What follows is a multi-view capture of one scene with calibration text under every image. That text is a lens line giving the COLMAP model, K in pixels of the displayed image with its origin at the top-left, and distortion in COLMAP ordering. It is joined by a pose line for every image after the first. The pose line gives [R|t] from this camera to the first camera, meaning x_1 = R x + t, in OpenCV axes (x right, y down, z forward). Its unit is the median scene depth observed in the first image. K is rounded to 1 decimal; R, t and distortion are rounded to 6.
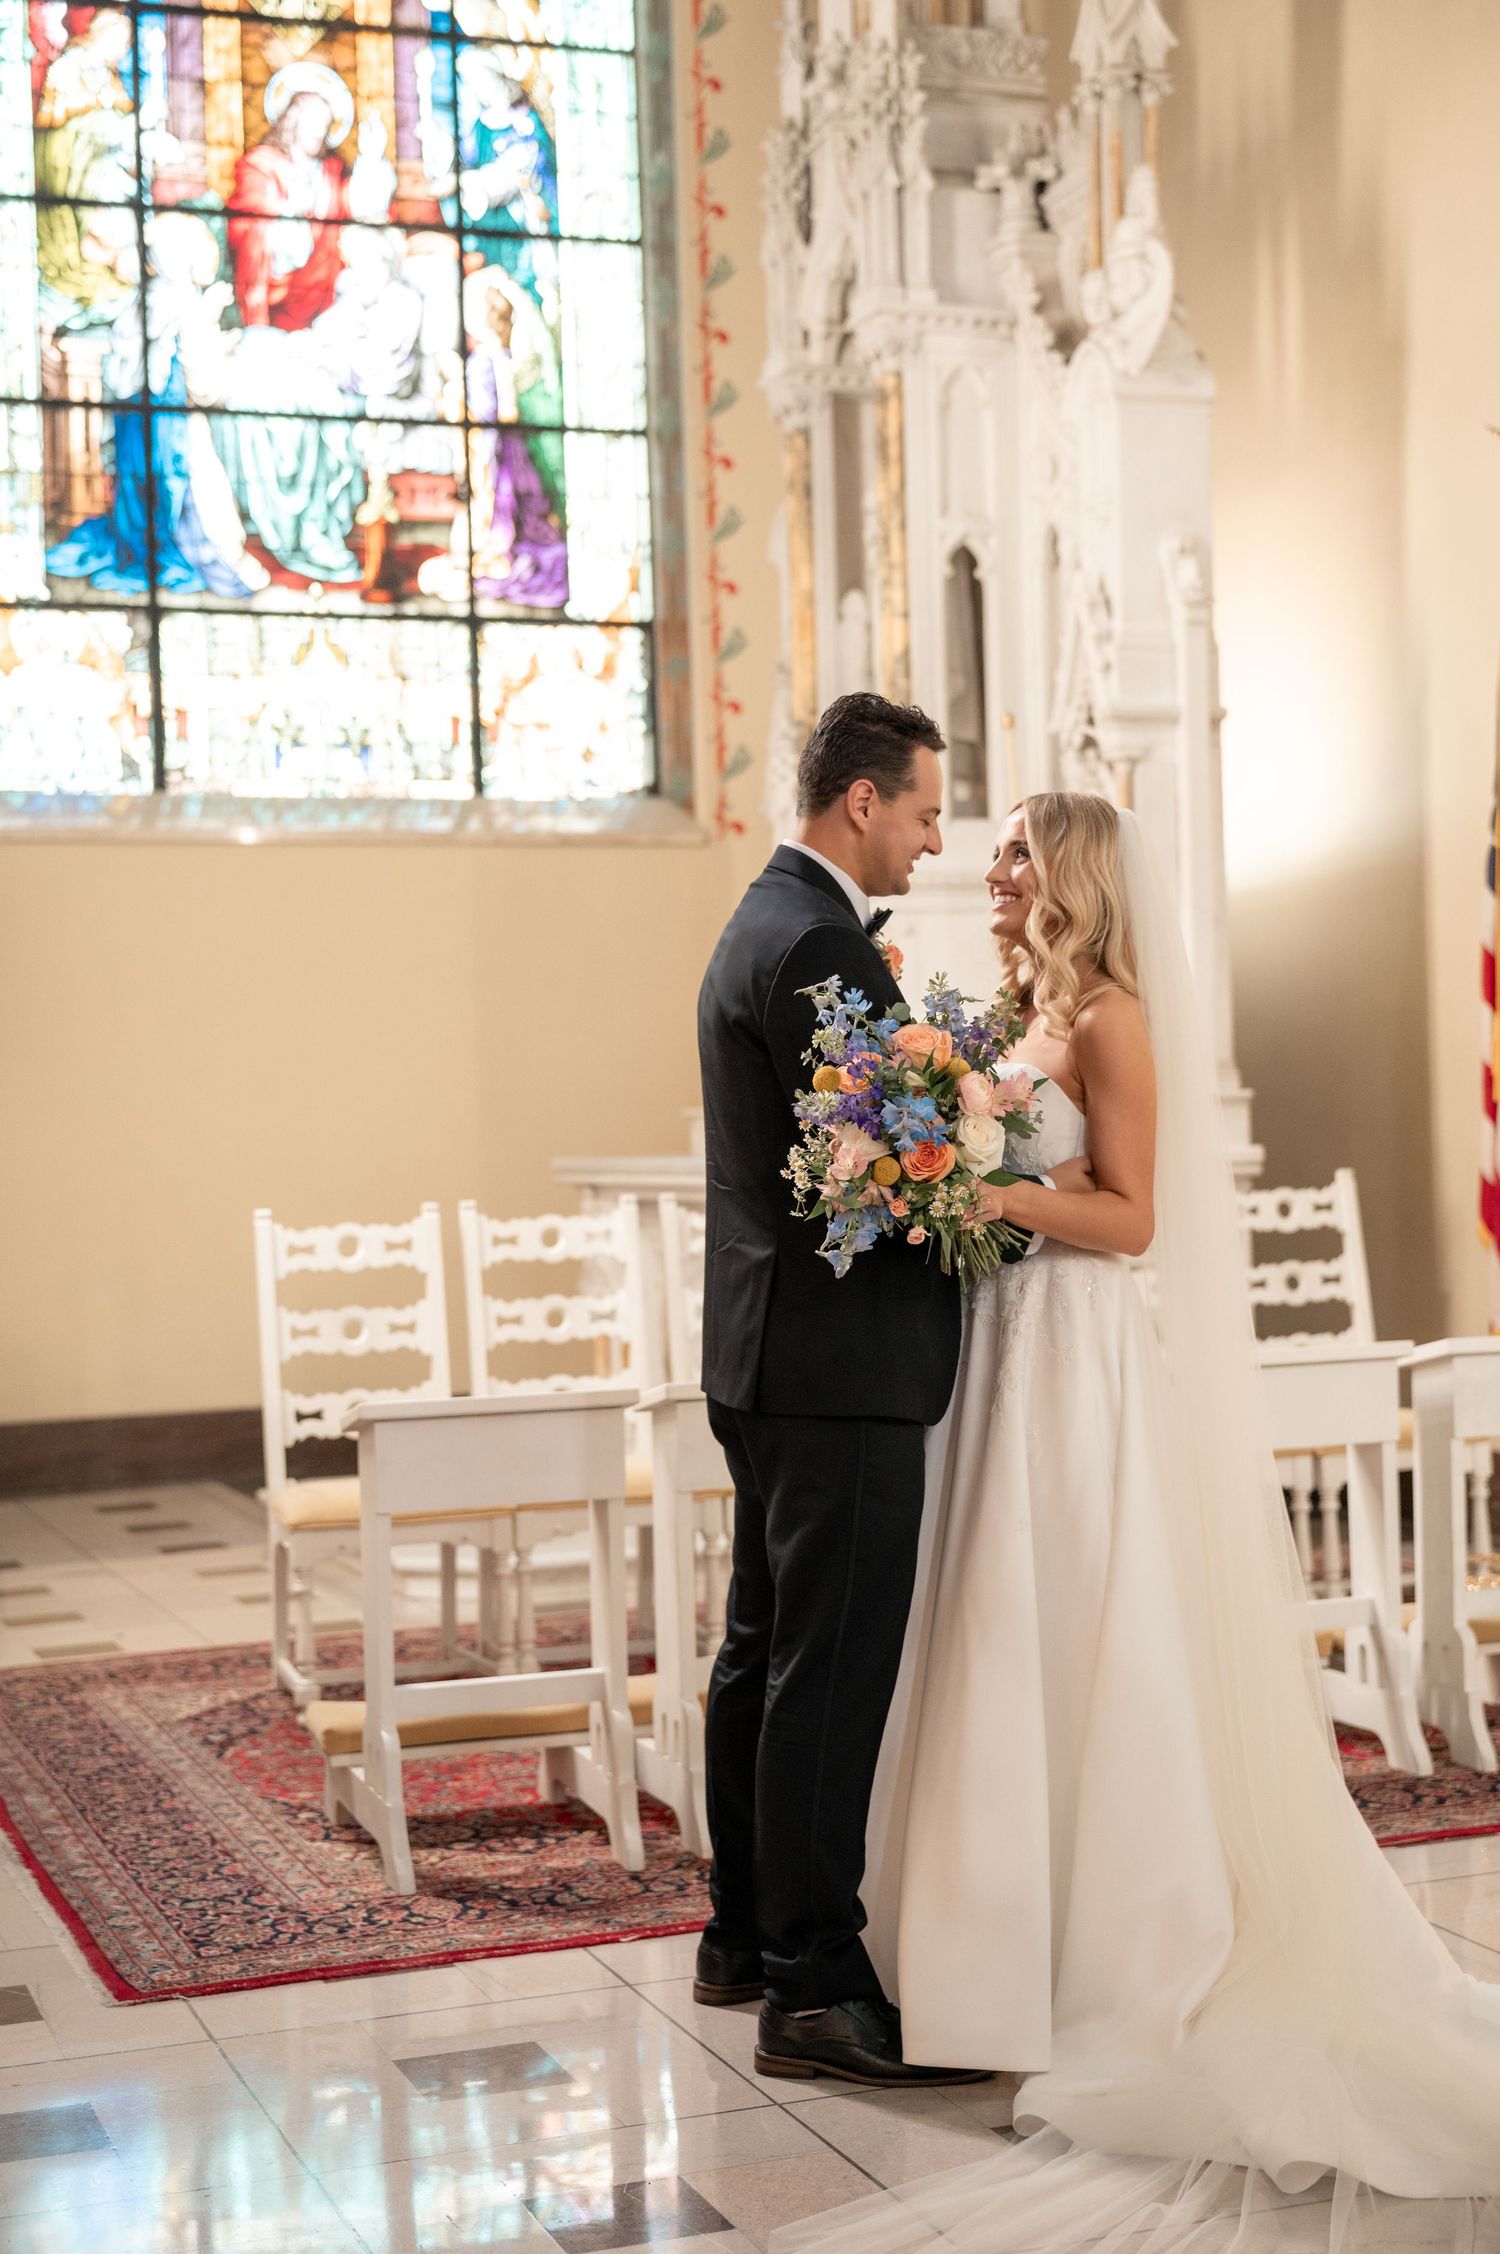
lens RADIAL K [[3101.4, 0, 761.8], [0, 3101.4, 1084.4], [0, 0, 1]] dist [0.014760, 0.000000]
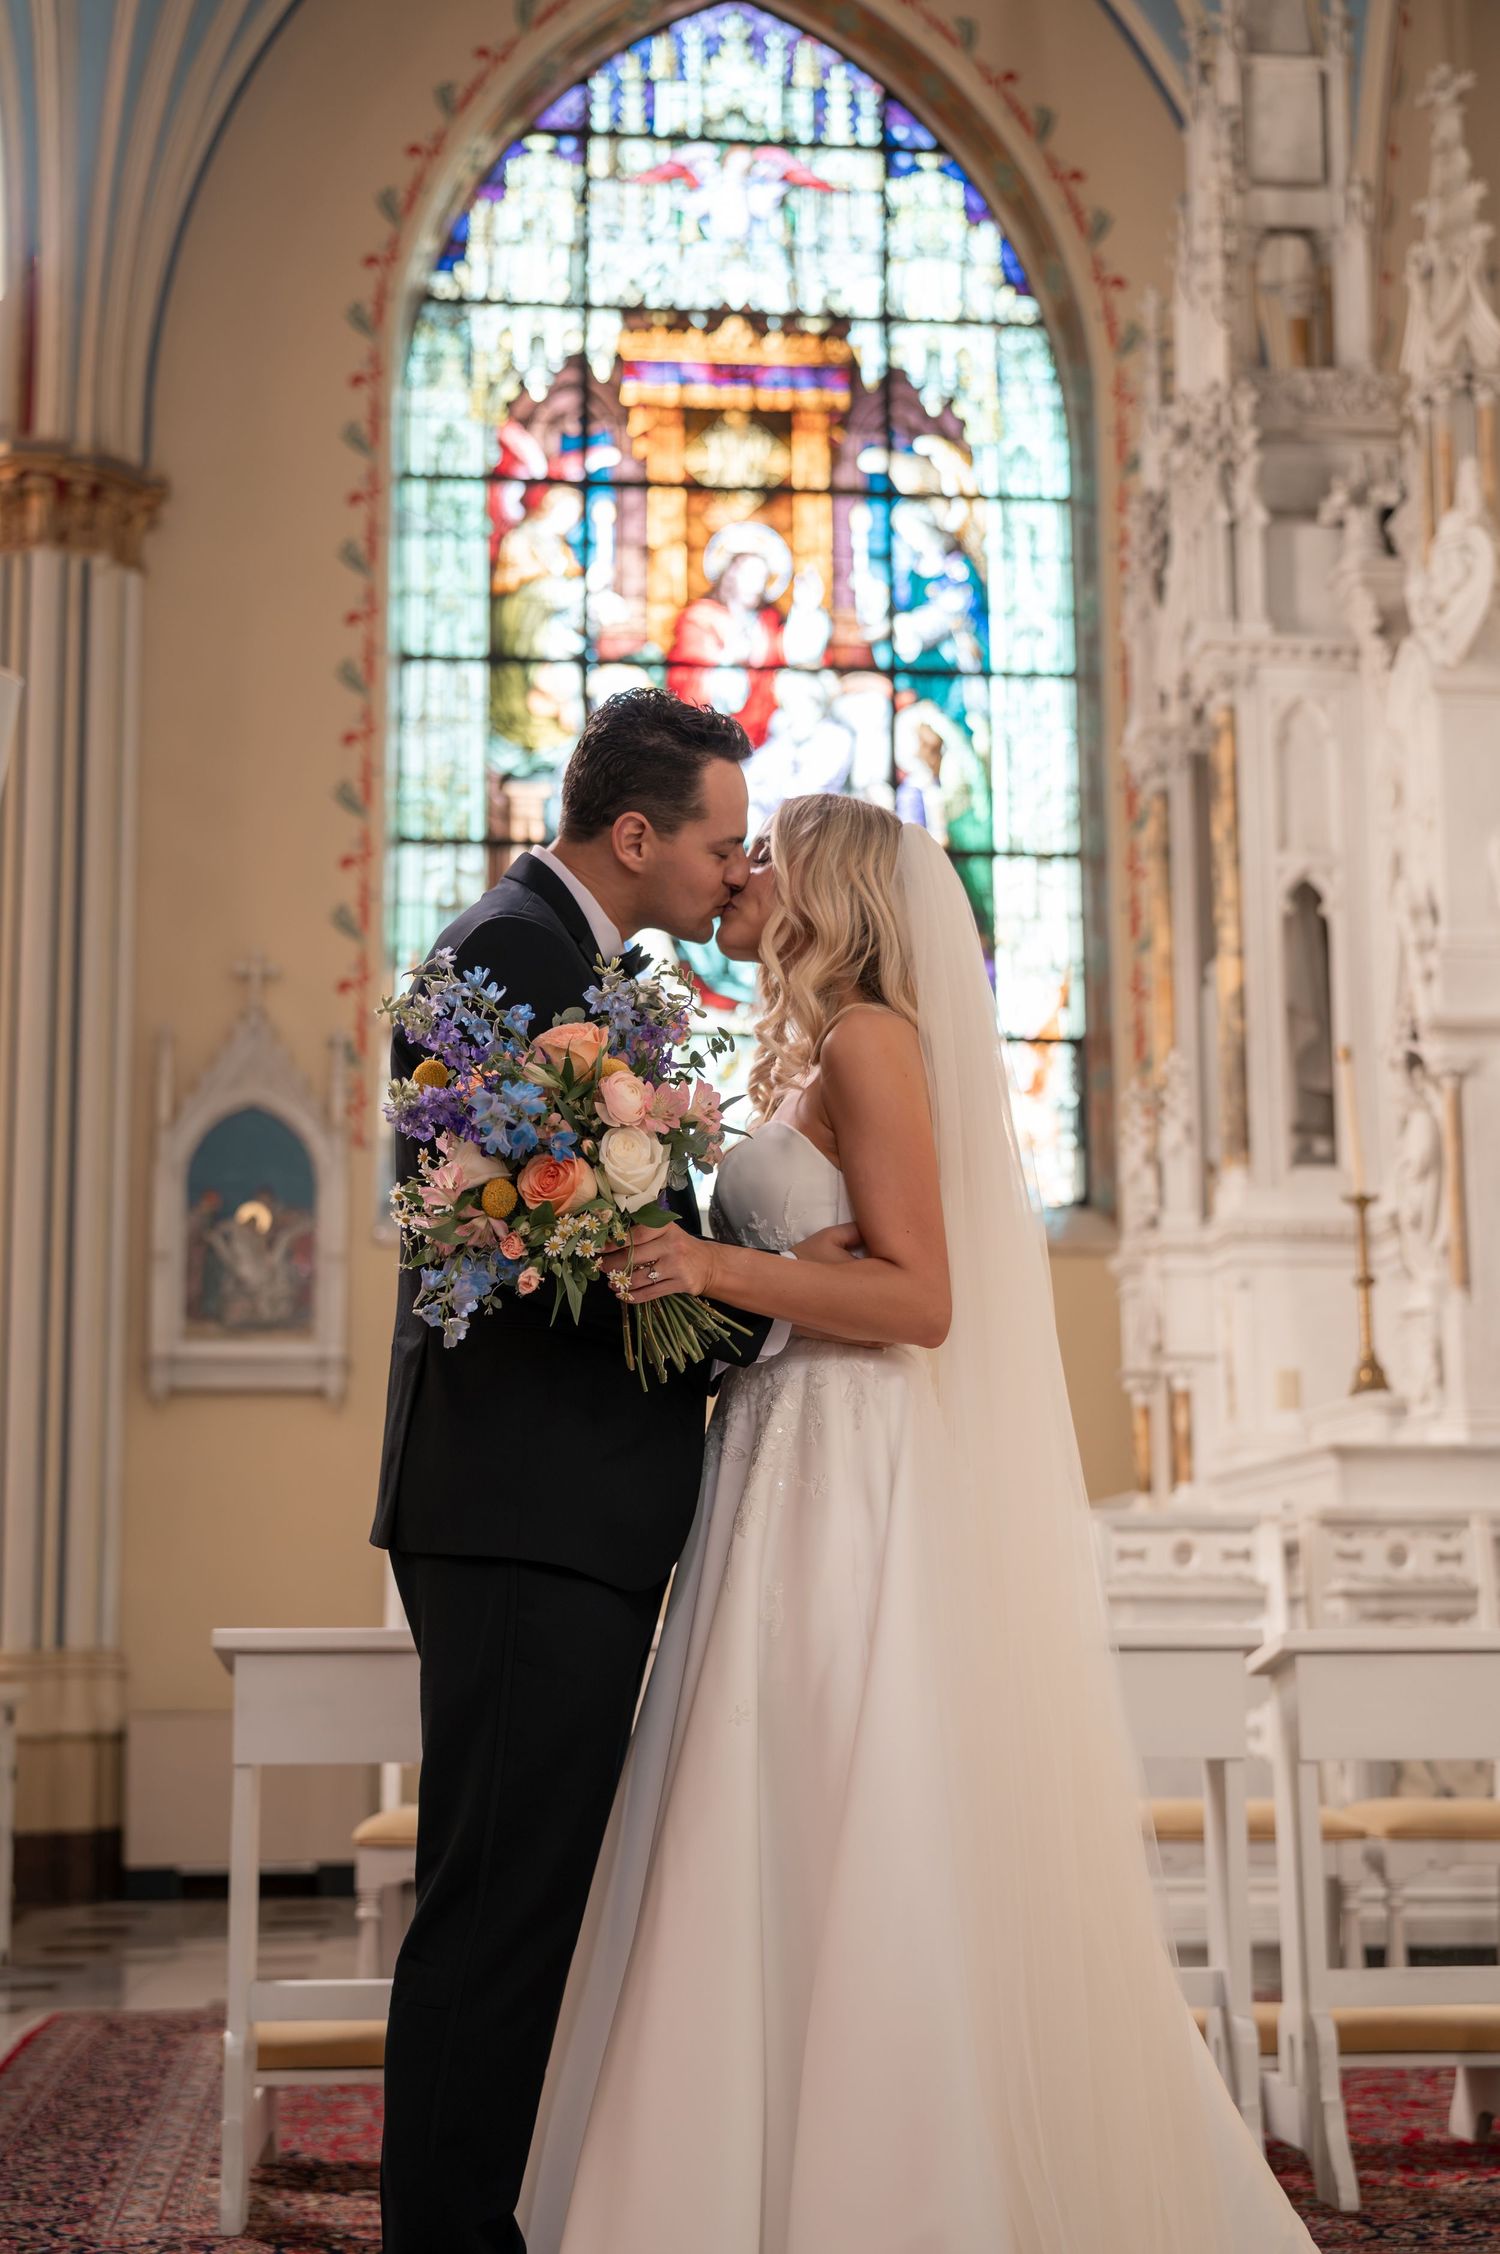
lens RADIAL K [[2797.3, 0, 720.8], [0, 2797.3, 1189.8], [0, 0, 1]] dist [0.015105, 0.000000]
pose [[0.965205, -0.019818, -0.260743, 0.091261], [-0.021767, 0.987574, -0.155638, 0.044184], [0.260588, 0.155898, 0.952780, 0.127700]]
